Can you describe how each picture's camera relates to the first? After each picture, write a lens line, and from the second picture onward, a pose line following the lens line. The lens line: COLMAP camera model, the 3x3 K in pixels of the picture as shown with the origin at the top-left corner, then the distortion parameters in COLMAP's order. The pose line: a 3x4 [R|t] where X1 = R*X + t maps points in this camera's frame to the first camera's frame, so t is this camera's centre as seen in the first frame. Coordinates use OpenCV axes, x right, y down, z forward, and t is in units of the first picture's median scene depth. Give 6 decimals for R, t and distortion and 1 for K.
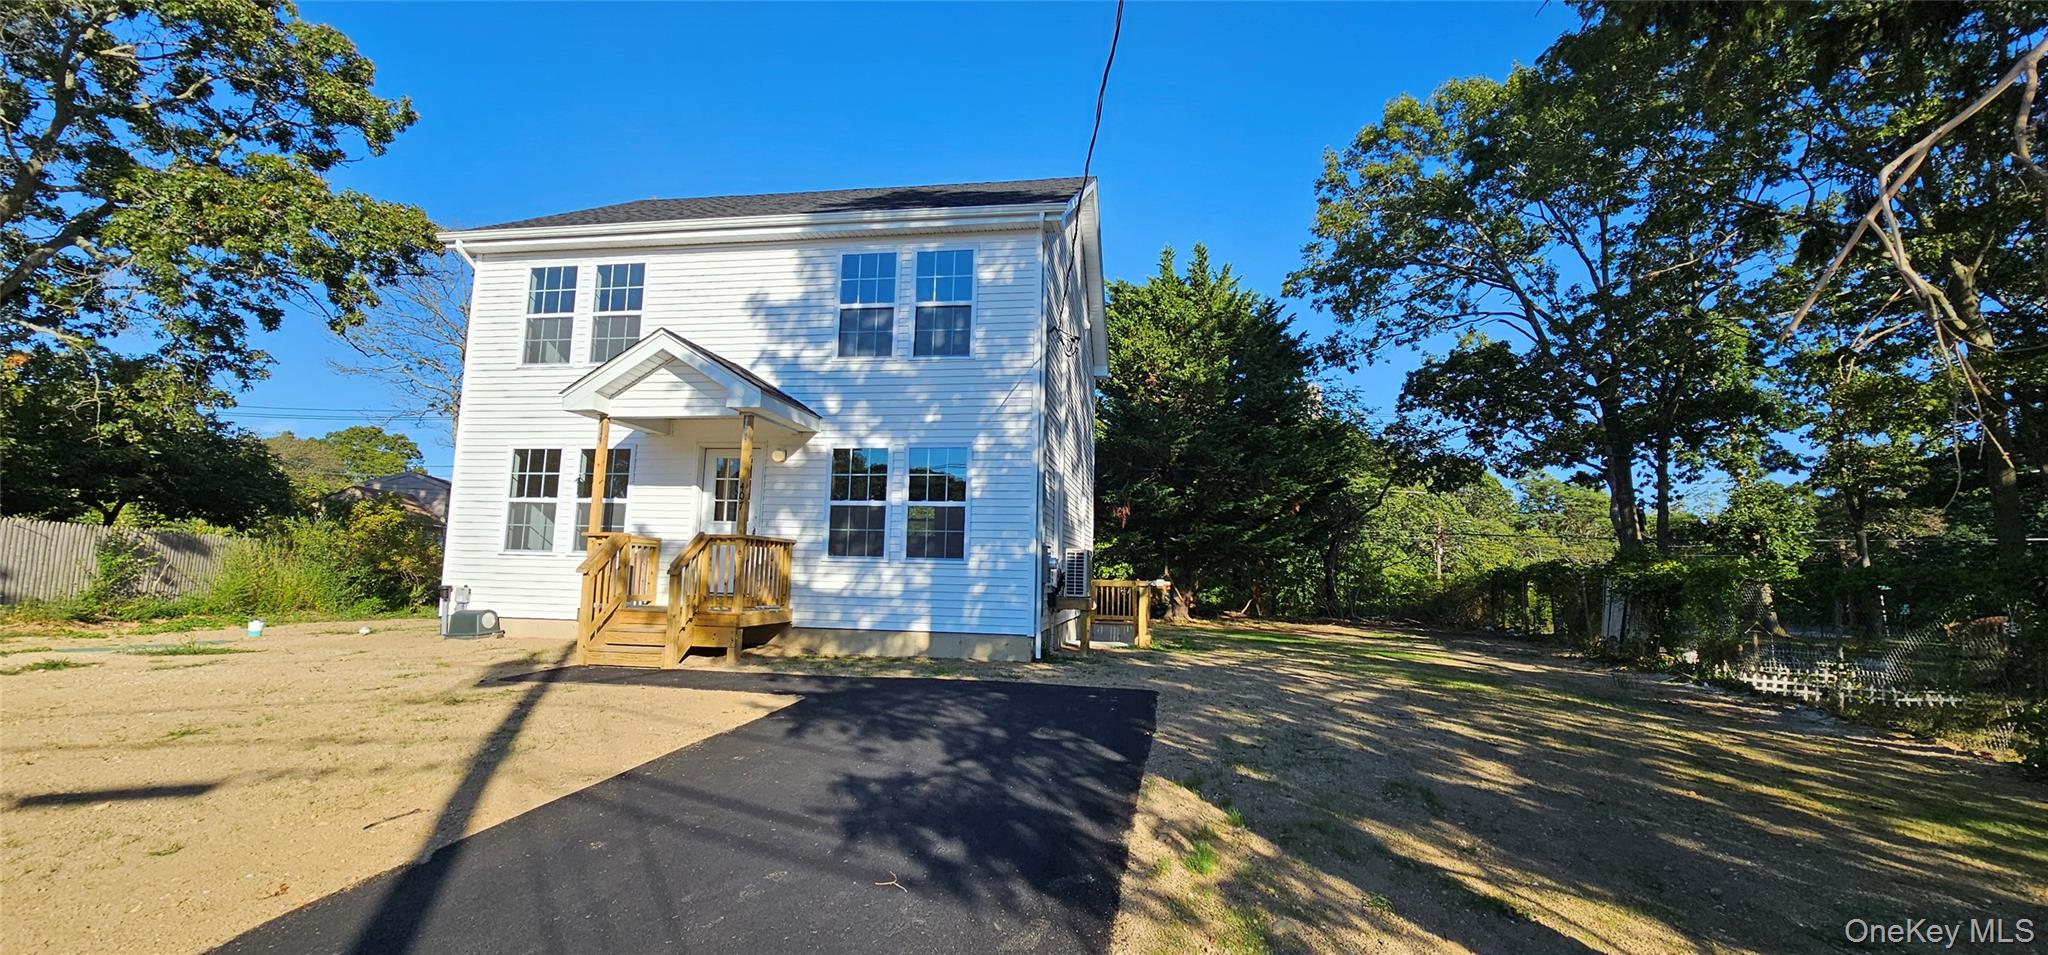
lens RADIAL K [[847.0, 0, 1031.9], [0, 847.0, 474.3], [0, 0, 1]] dist [-0.000700, -0.000067]
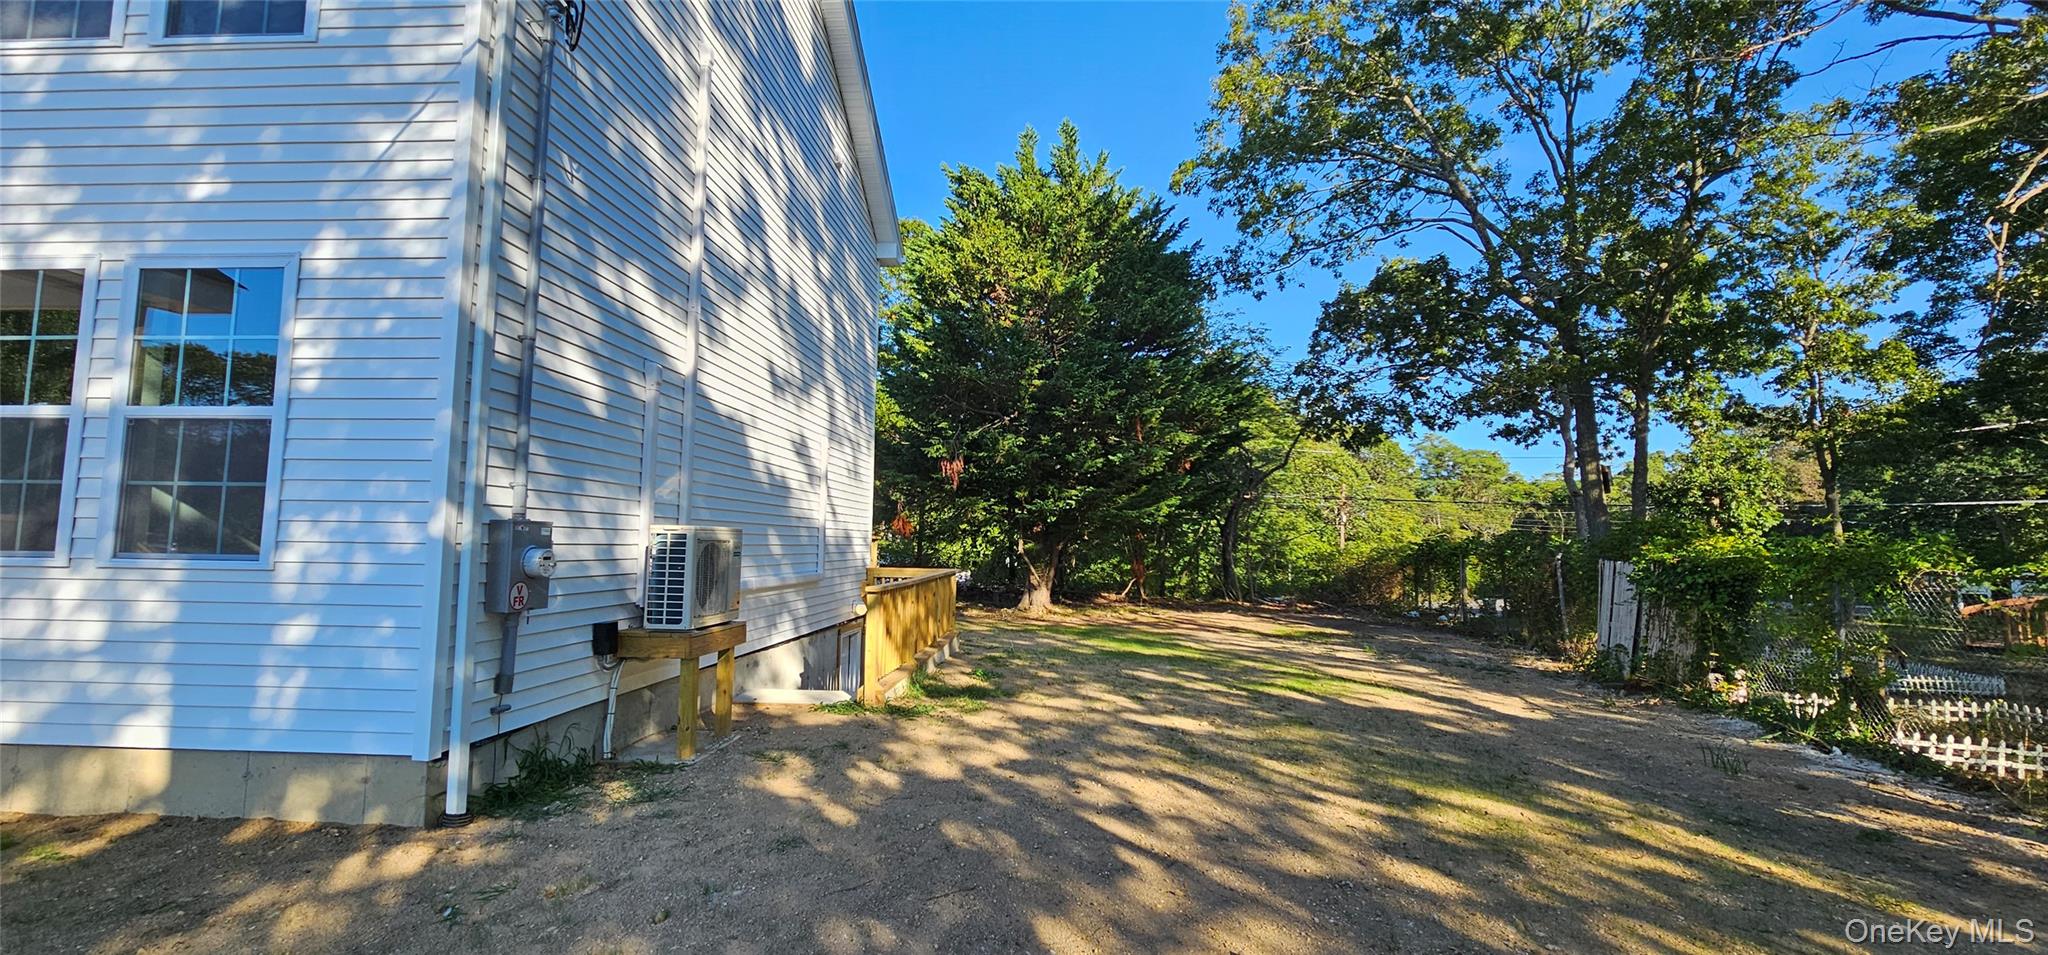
lens RADIAL K [[847.0, 0, 1031.9], [0, 847.0, 474.3], [0, 0, 1]] dist [-0.000700, -0.000067]
pose [[0.994655, 0.001466, 0.103246, 0.197167], [-0.005393, 0.999272, 0.037766, 0.041902], [-0.103115, -0.038121, 0.993939, 0.518167]]
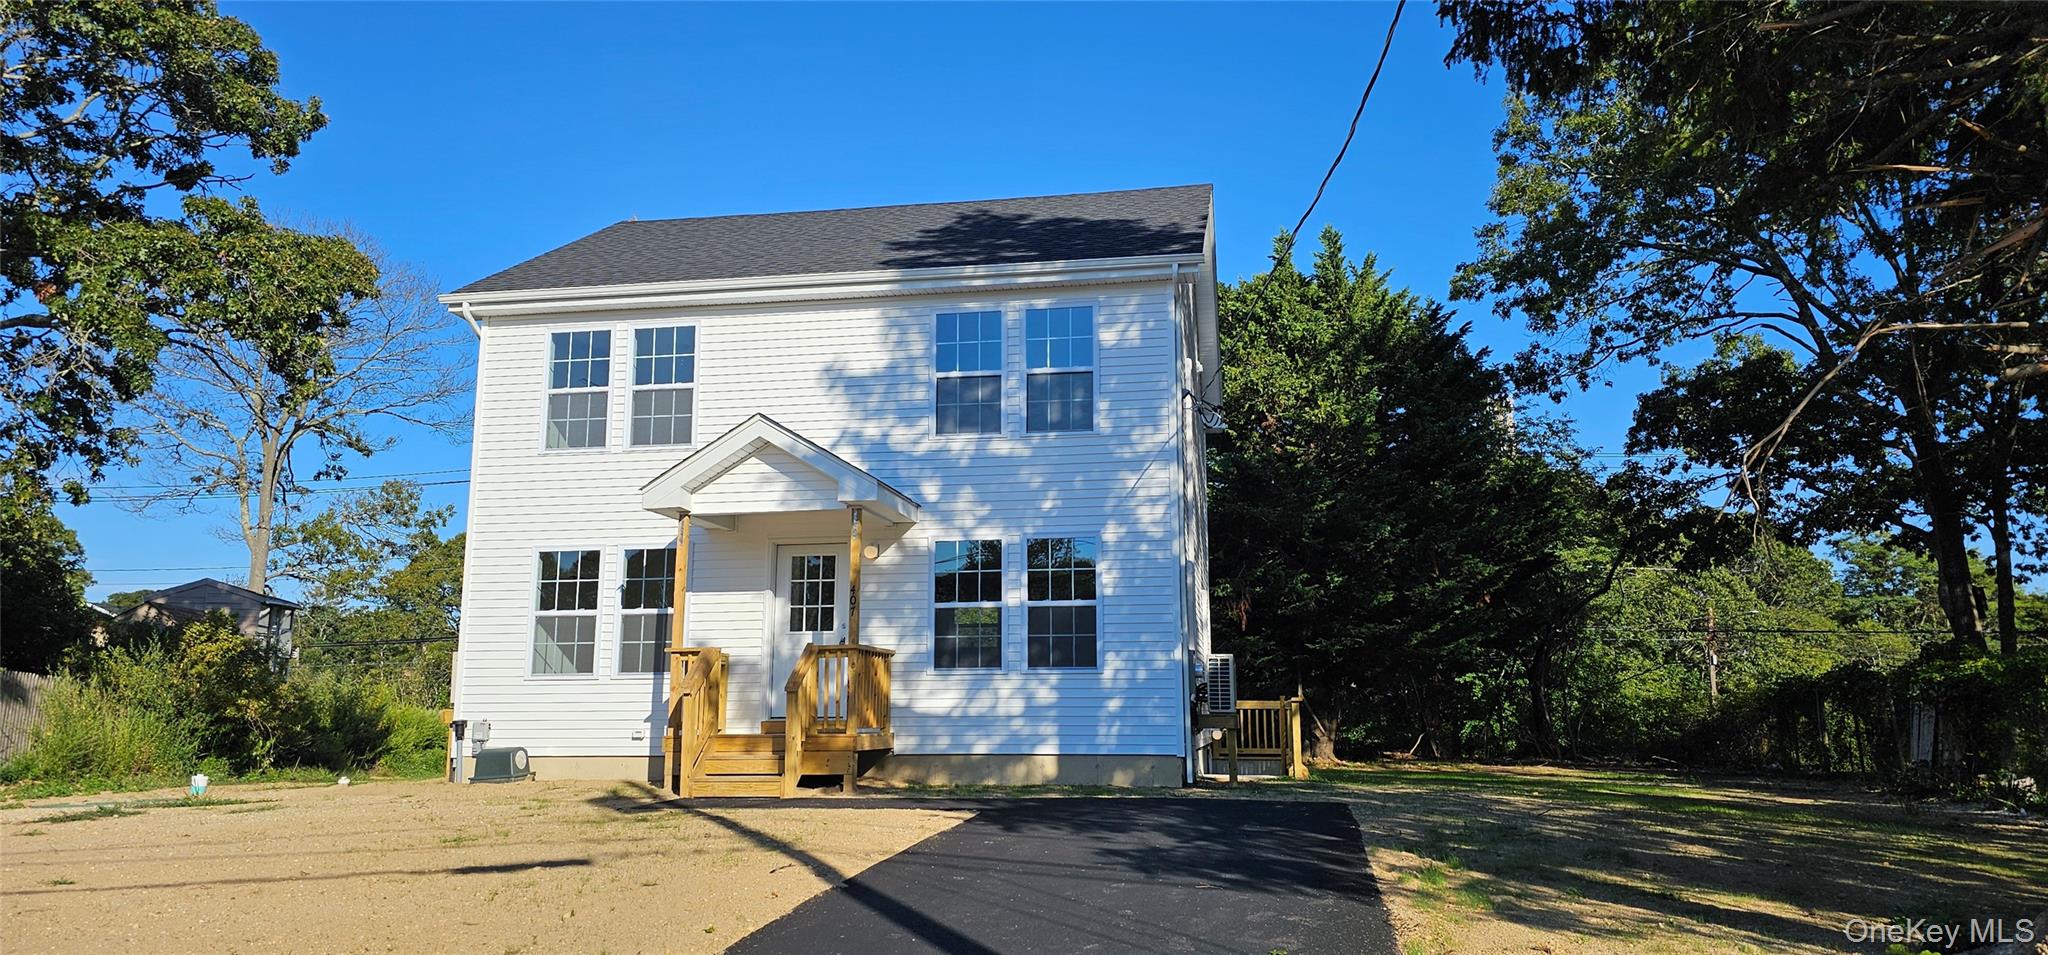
lens RADIAL K [[1381.0, 0, 1024.0], [0, 1381.0, 477.5], [0, 0, 1]] dist [0.095413, -0.118443]
pose [[0.999576, -0.026682, -0.011690, -0.116307], [0.026026, 0.998250, -0.053092, -0.017699], [0.013086, 0.052765, 0.998521, -0.360407]]
